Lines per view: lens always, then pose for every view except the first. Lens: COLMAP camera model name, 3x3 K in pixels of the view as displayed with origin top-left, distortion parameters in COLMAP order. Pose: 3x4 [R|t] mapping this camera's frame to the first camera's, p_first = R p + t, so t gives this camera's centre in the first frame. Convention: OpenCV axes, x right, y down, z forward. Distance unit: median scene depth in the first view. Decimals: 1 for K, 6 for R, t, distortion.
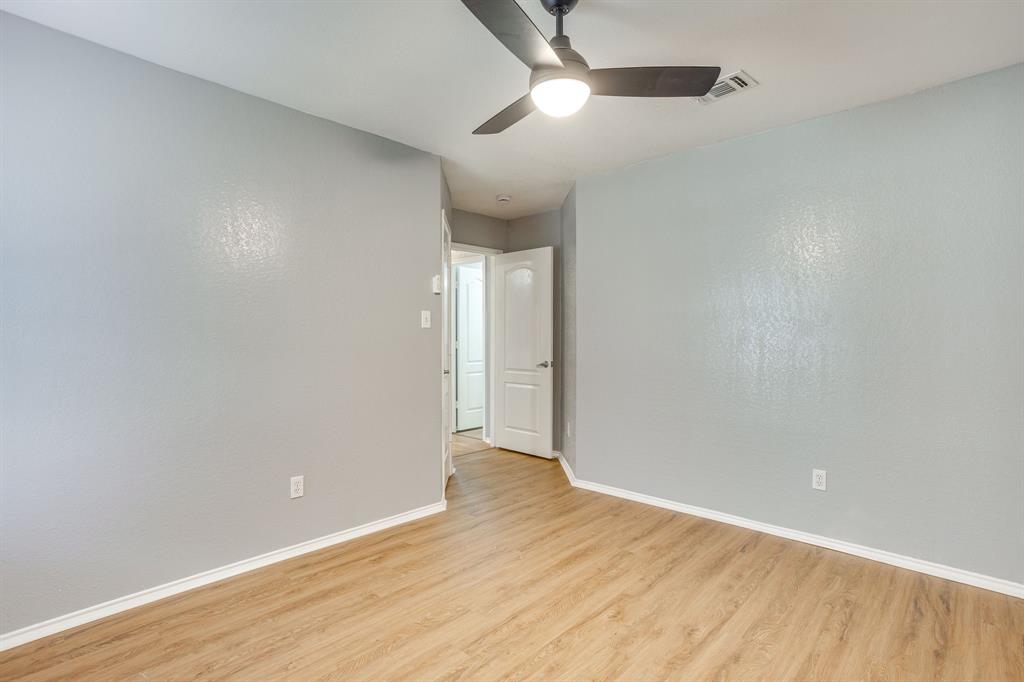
lens RADIAL K [[498.5, 0, 506.6], [0, 498.5, 340.6], [0, 0, 1]] dist [-0.057774, 0.035411]
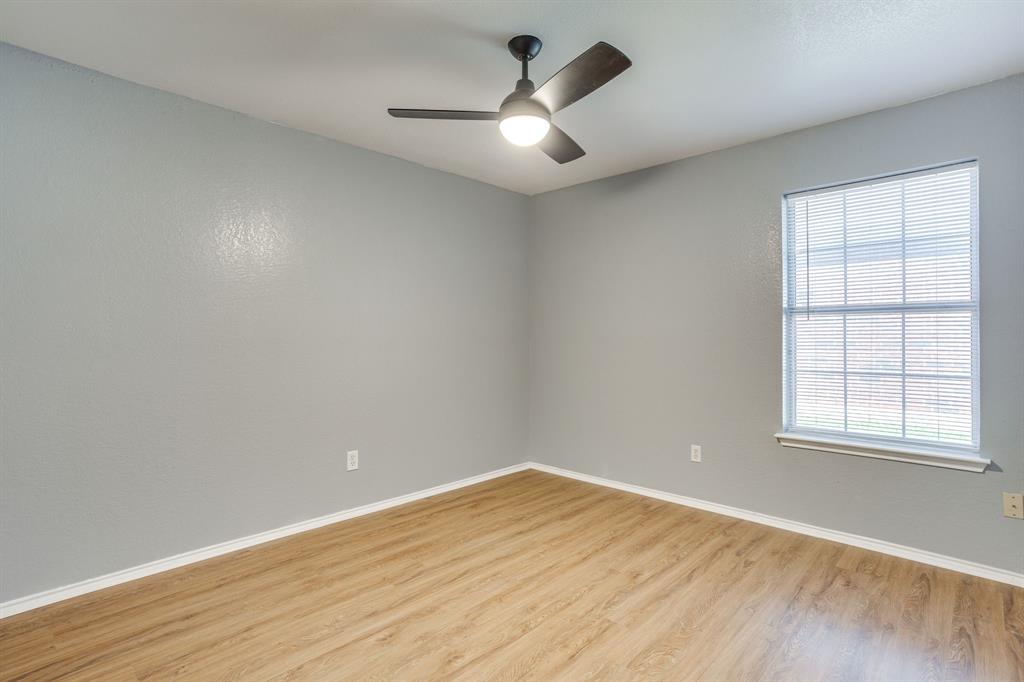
lens RADIAL K [[498.5, 0, 506.6], [0, 498.5, 340.6], [0, 0, 1]] dist [-0.057774, 0.035411]
pose [[-0.999992, 0.001620, 0.003696, 0.137929], [0.001704, 0.999737, 0.022884, -0.018364], [-0.003658, 0.022890, -0.999731, 2.004997]]
